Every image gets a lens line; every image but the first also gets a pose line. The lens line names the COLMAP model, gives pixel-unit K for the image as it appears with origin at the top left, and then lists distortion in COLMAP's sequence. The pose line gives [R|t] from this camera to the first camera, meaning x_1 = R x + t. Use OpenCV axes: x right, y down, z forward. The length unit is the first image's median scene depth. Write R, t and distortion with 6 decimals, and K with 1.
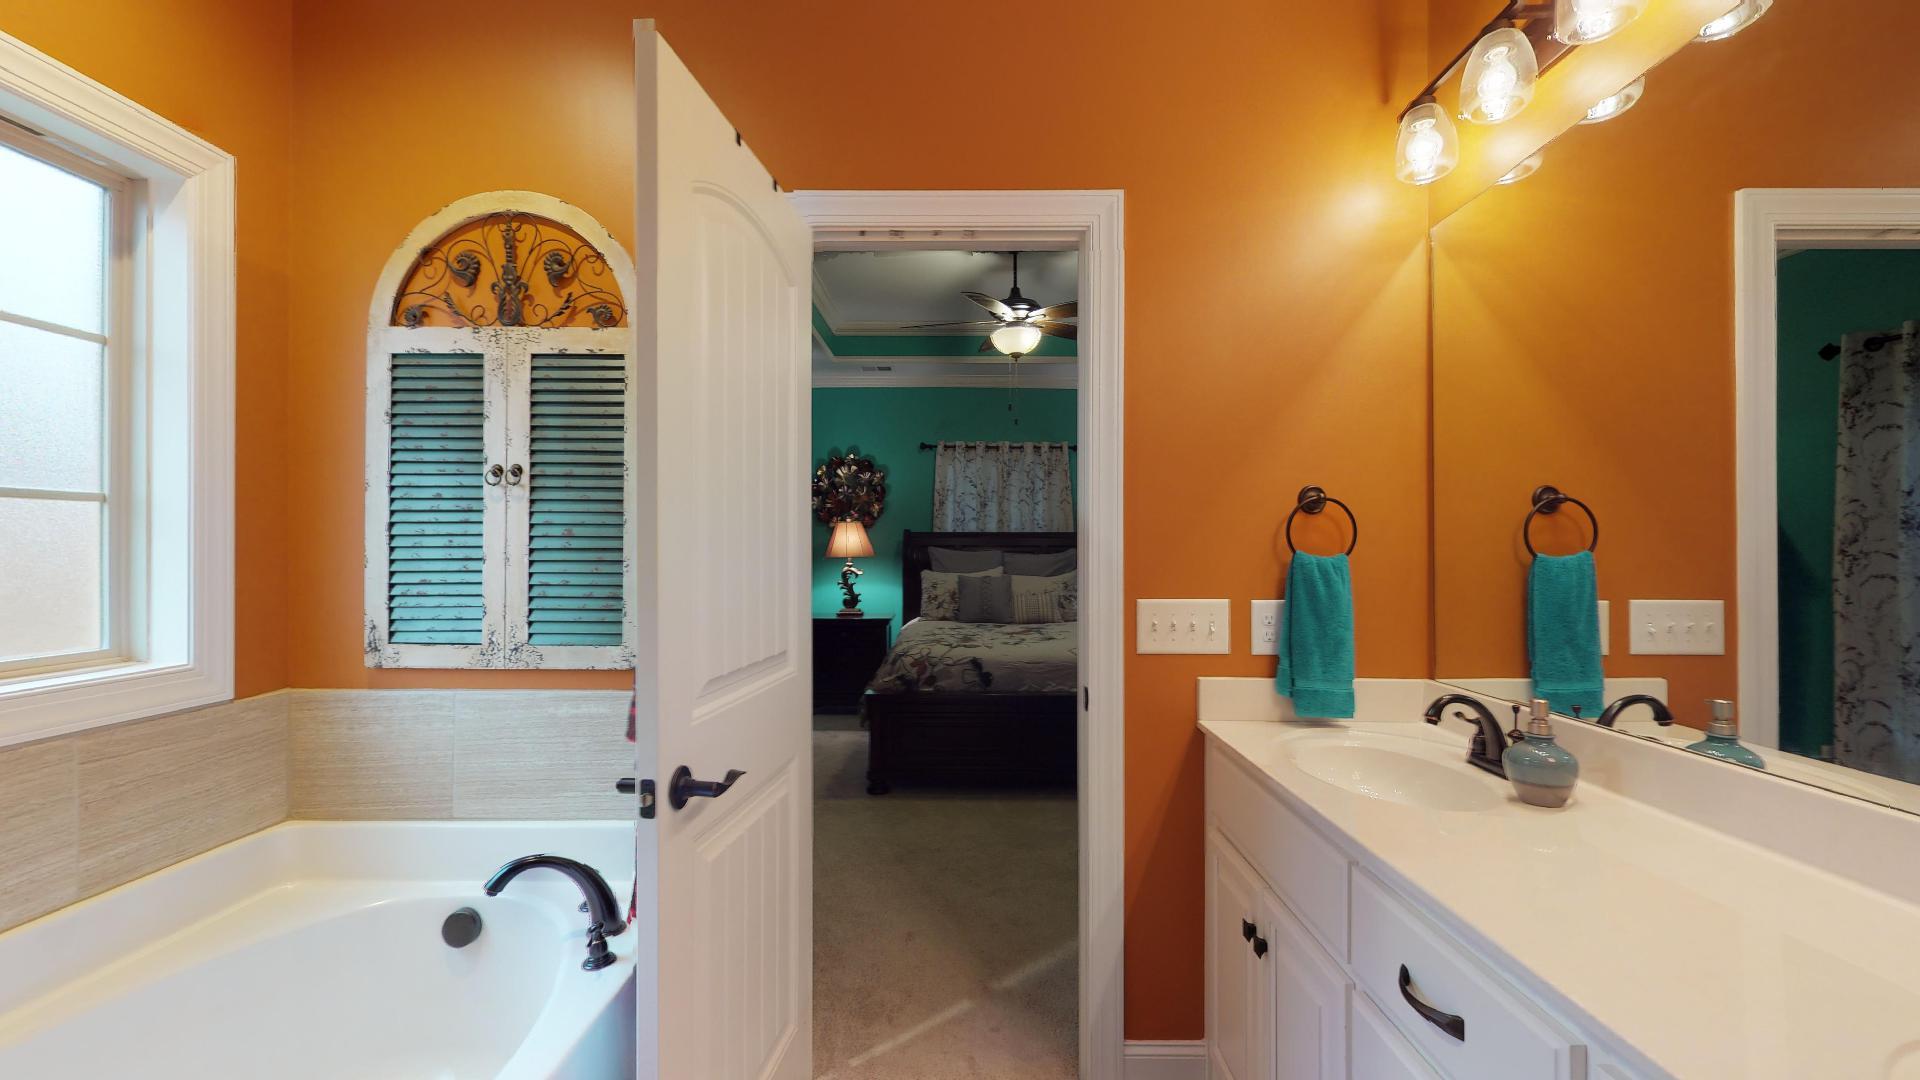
lens RADIAL K [[757.5, 0, 962.9], [0, 757.5, 542.4], [0, 0, 1]] dist [-0.001287, -0.000269]
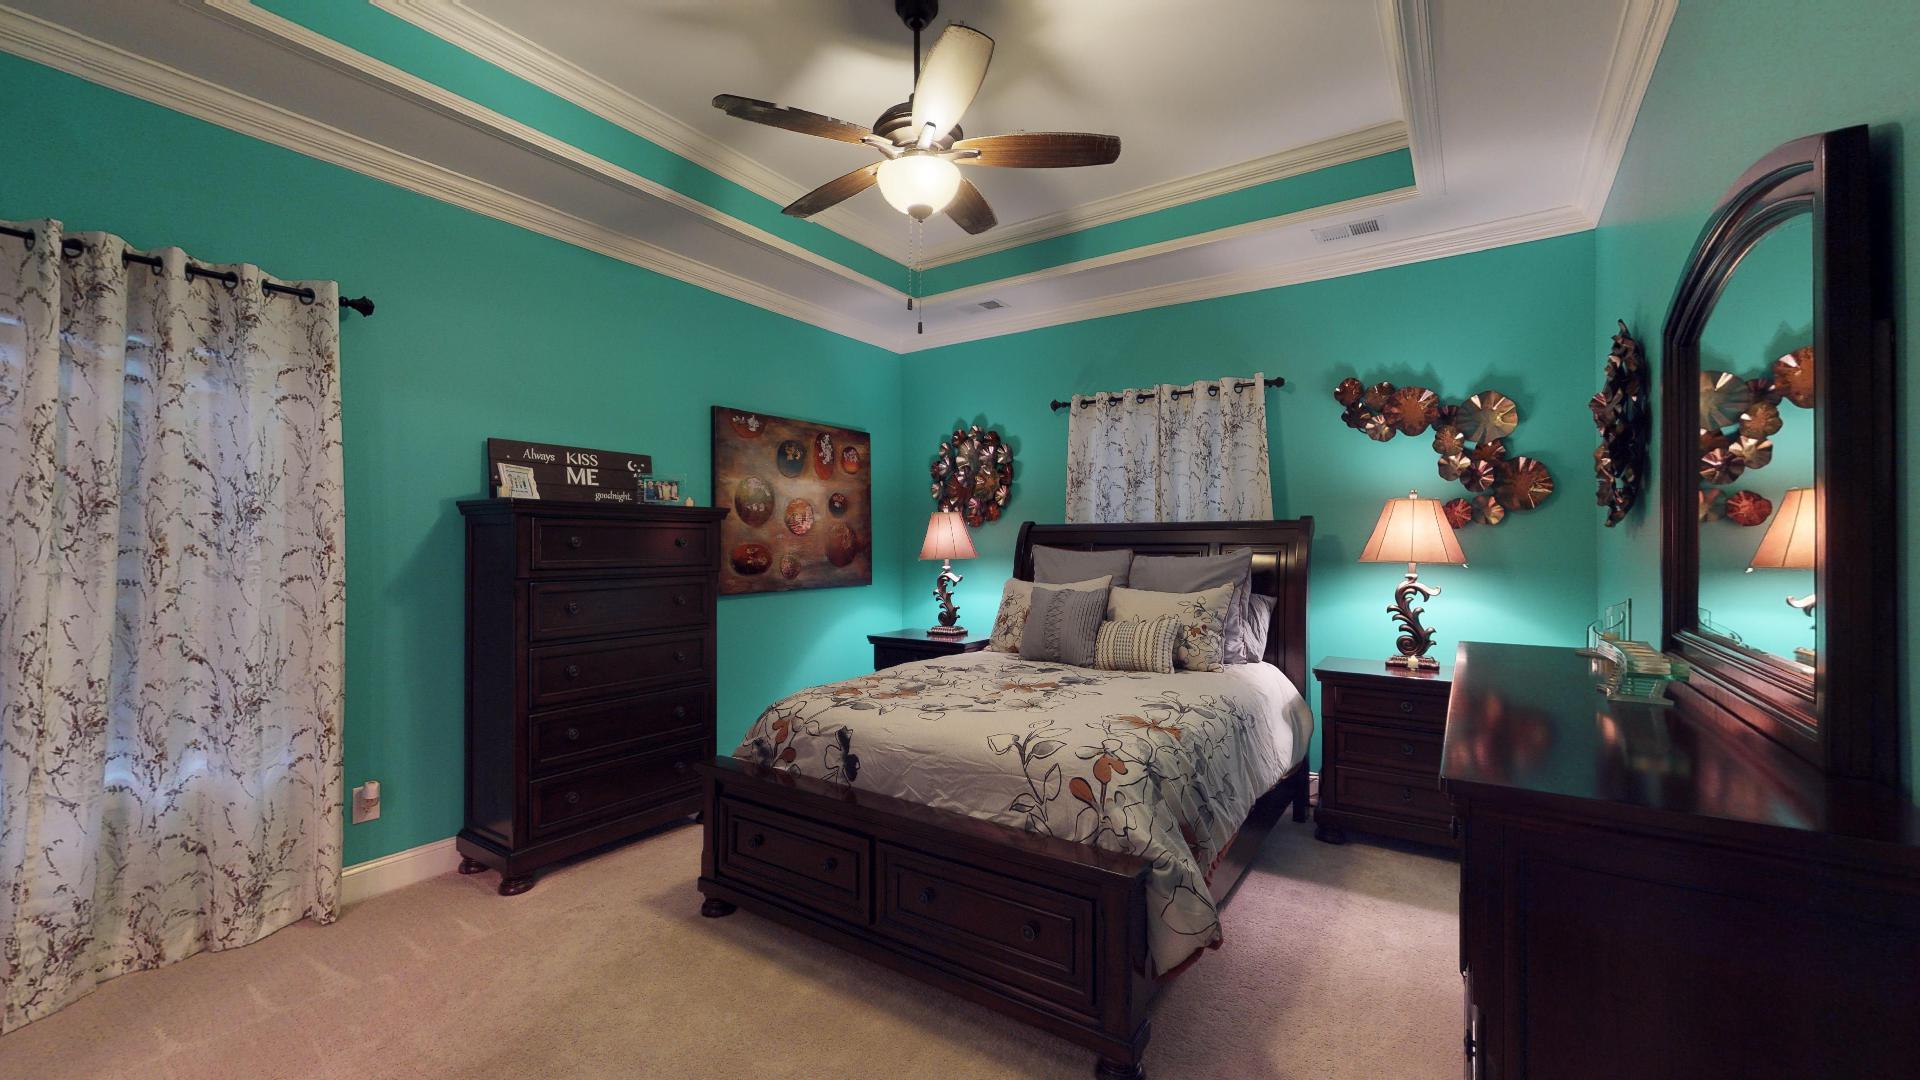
lens RADIAL K [[757.5, 0, 959.9], [0, 757.5, 539.4], [0, 0, 1]] dist [-0.001287, -0.000269]
pose [[0.833935, -0.007461, -0.551813, 0.270438], [0.004139, 0.999965, -0.007266, 0.005316], [0.551848, 0.003775, 0.833936, 0.351323]]
